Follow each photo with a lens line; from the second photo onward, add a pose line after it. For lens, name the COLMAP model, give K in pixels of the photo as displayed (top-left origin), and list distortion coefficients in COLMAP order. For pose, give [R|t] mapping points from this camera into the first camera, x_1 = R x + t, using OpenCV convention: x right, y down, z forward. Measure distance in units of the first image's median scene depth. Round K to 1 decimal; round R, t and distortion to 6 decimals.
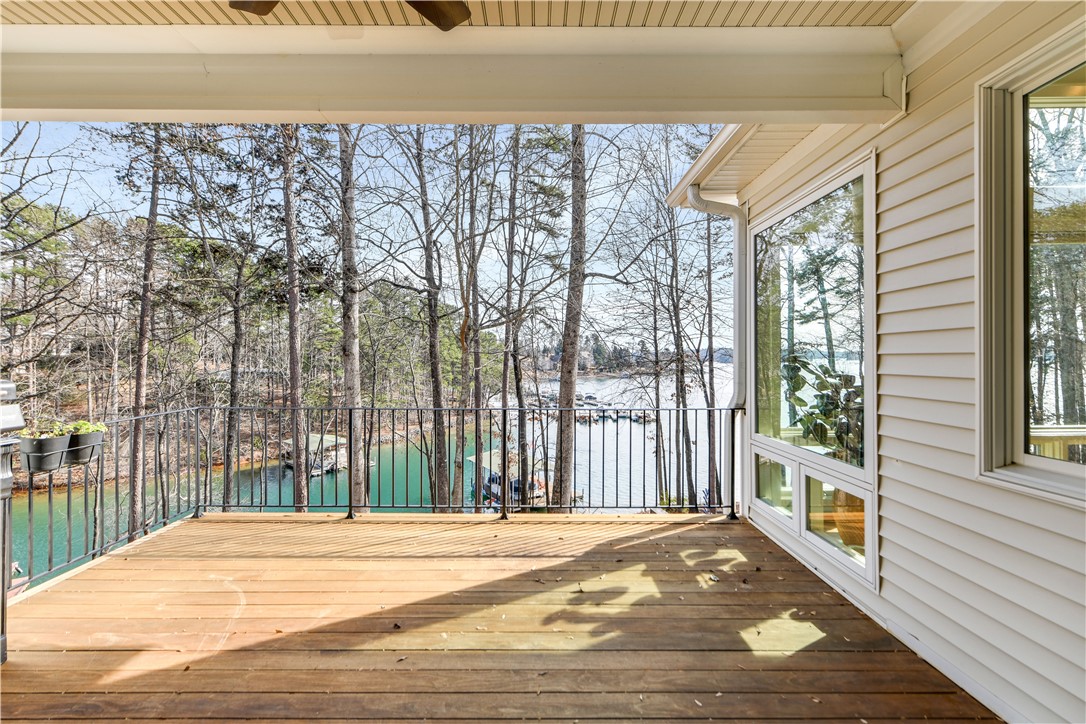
lens RADIAL K [[490.7, 0, 532.5], [0, 490.7, 351.2], [0, 0, 1]] dist [0.007457, -0.000049]
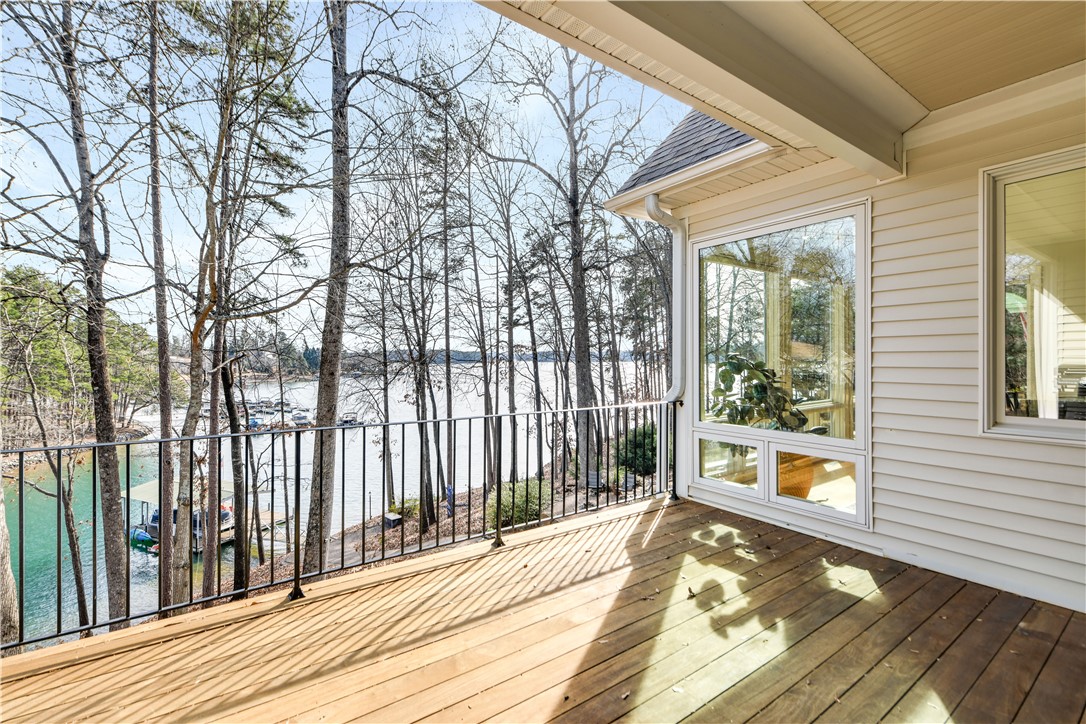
lens RADIAL K [[490.7, 0, 552.2], [0, 490.7, 352.0], [0, 0, 1]] dist [0.007457, -0.000049]
pose [[0.806691, 0.008611, 0.590911, -0.621987], [-0.008380, 0.999960, -0.003132, 0.014504], [-0.590914, -0.002425, 0.806731, 0.343389]]
